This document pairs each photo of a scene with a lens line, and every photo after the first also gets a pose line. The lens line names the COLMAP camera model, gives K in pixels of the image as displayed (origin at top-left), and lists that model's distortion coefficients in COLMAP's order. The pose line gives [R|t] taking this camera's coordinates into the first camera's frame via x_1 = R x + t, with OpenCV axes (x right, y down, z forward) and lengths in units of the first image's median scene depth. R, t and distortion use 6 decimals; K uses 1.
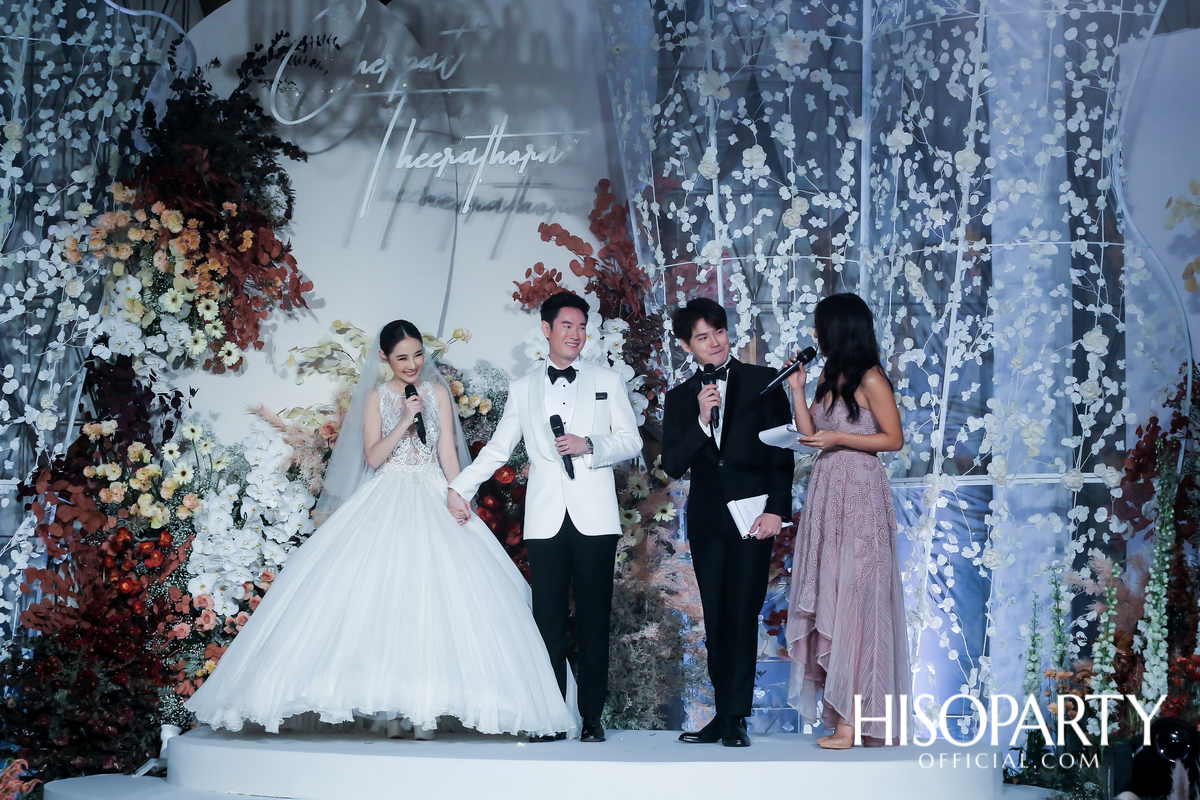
lens RADIAL K [[2464.2, 0, 600.0], [0, 2464.2, 400.0], [0, 0, 1]] dist [-0.333027, 0.329405]
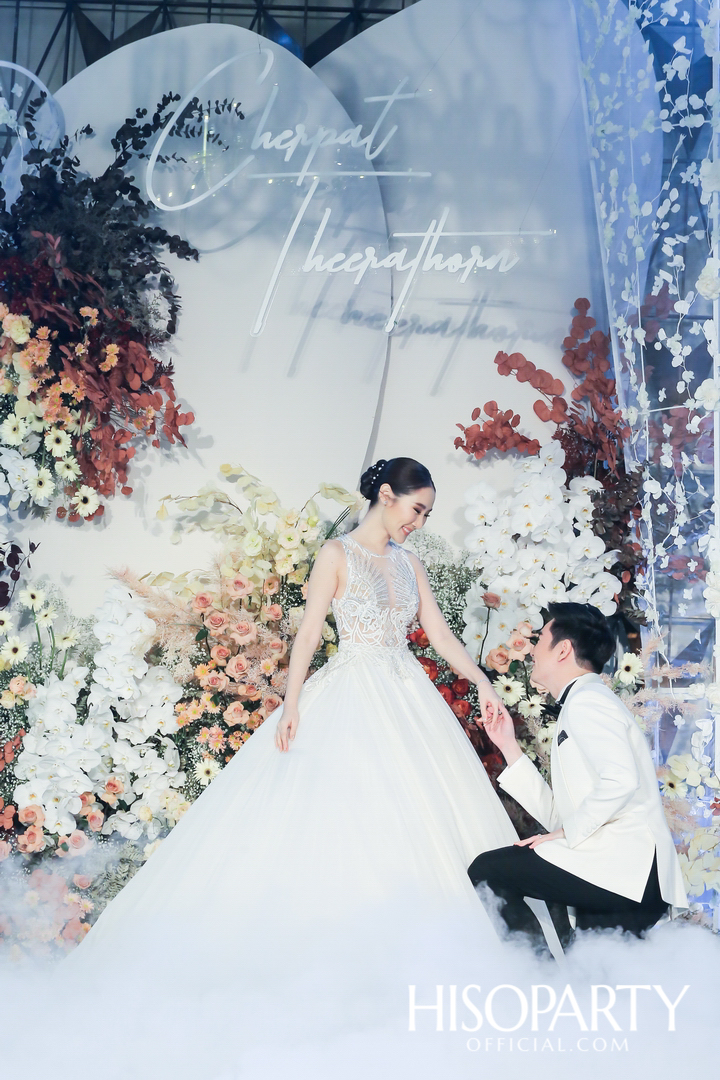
lens RADIAL K [[2884.8, 0, 360.0], [0, 2884.8, 540.0], [0, 0, 1]] dist [-0.148426, 0.349095]
pose [[0.992160, 0.039864, -0.118443, 0.046320], [-0.042155, 0.998968, -0.016894, 0.005582], [0.117647, 0.021754, 0.992817, 0.092295]]
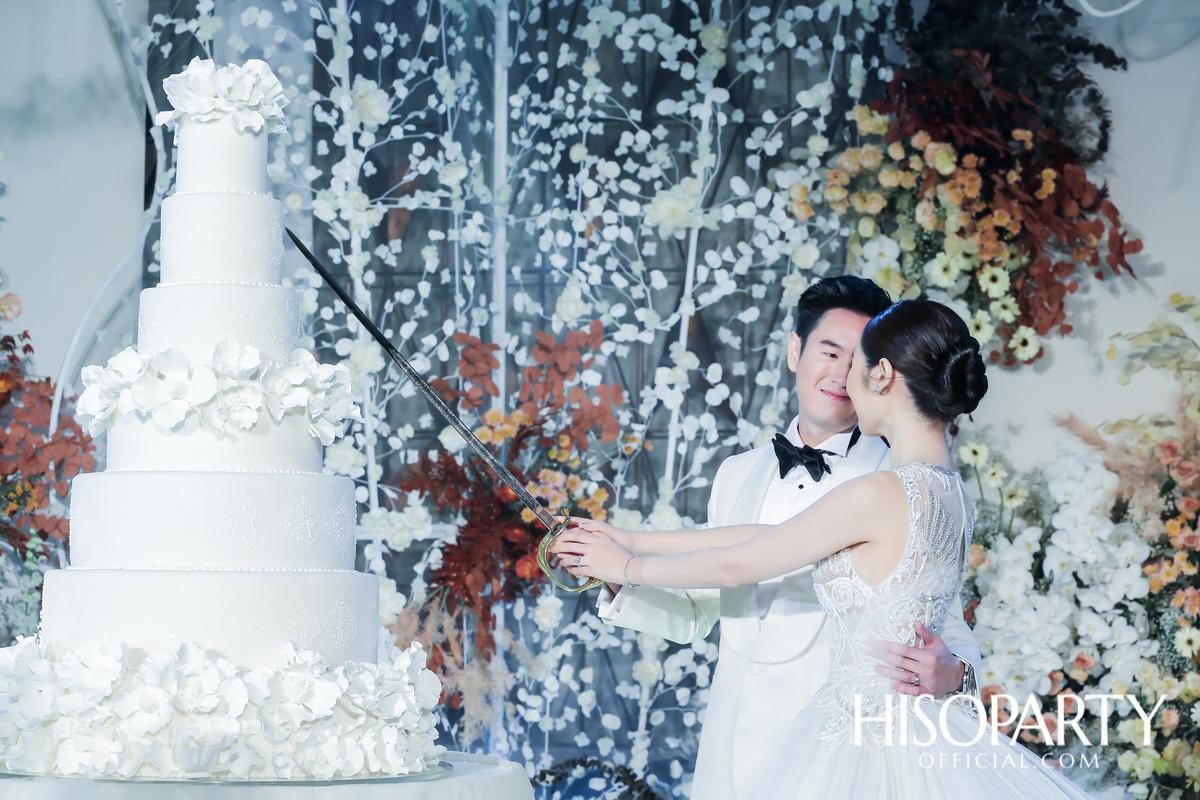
lens RADIAL K [[2570.2, 0, 600.0], [0, 2570.2, 400.0], [0, 0, 1]] dist [-0.227055, 0.022782]
pose [[0.954517, -0.009152, -0.298017, -0.048652], [0.014259, 0.999786, 0.014968, -0.015390], [0.297816, -0.018536, 0.954443, 0.255596]]
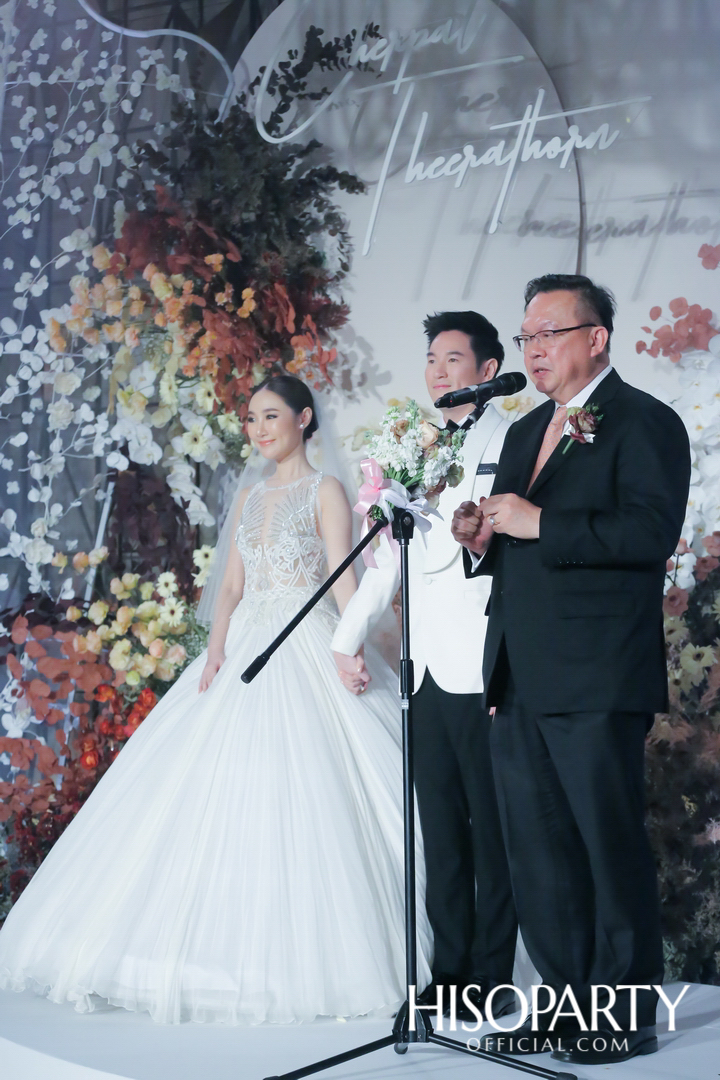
lens RADIAL K [[2217.8, 0, 360.0], [0, 2217.8, 540.0], [0, 0, 1]] dist [-0.333027, 0.329405]
pose [[0.843107, -0.045532, -0.535815, 0.246254], [0.047494, 0.998820, -0.010145, 0.016882], [0.535645, -0.016895, 0.844274, 0.436306]]
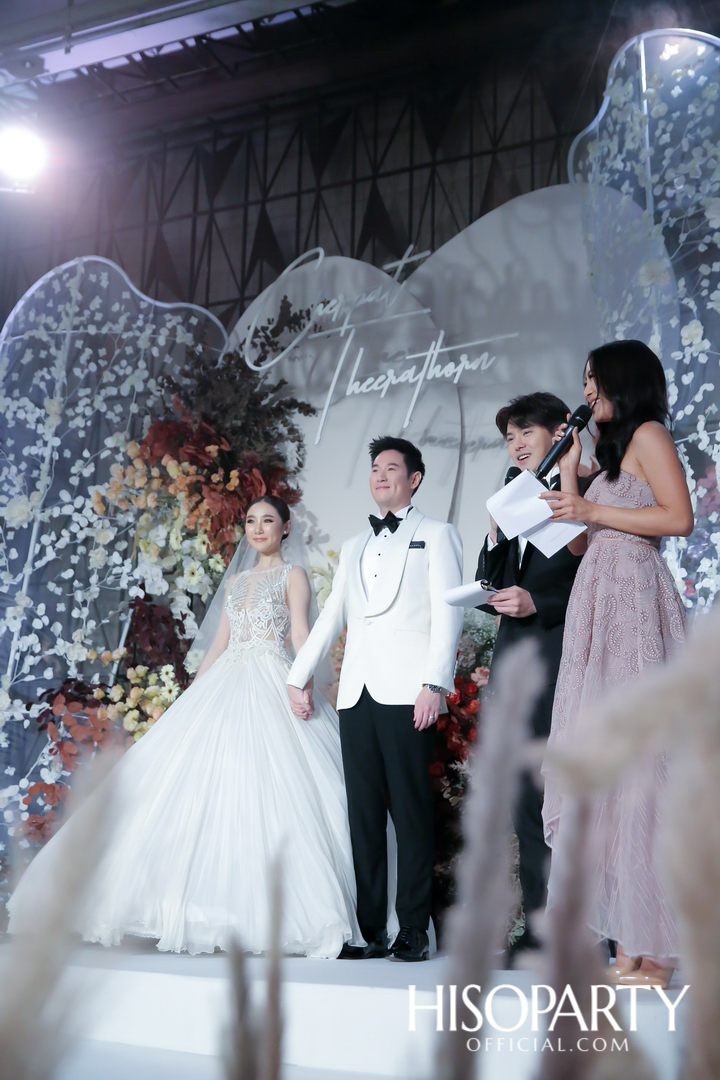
lens RADIAL K [[1386.7, 0, 360.0], [0, 1386.7, 540.0], [0, 0, 1]] dist [0.026683, 0.426706]
pose [[0.874090, -0.100423, -0.475271, 0.199545], [0.016497, 0.983970, -0.177569, 0.073549], [0.485484, 0.147370, 0.861735, 0.486980]]
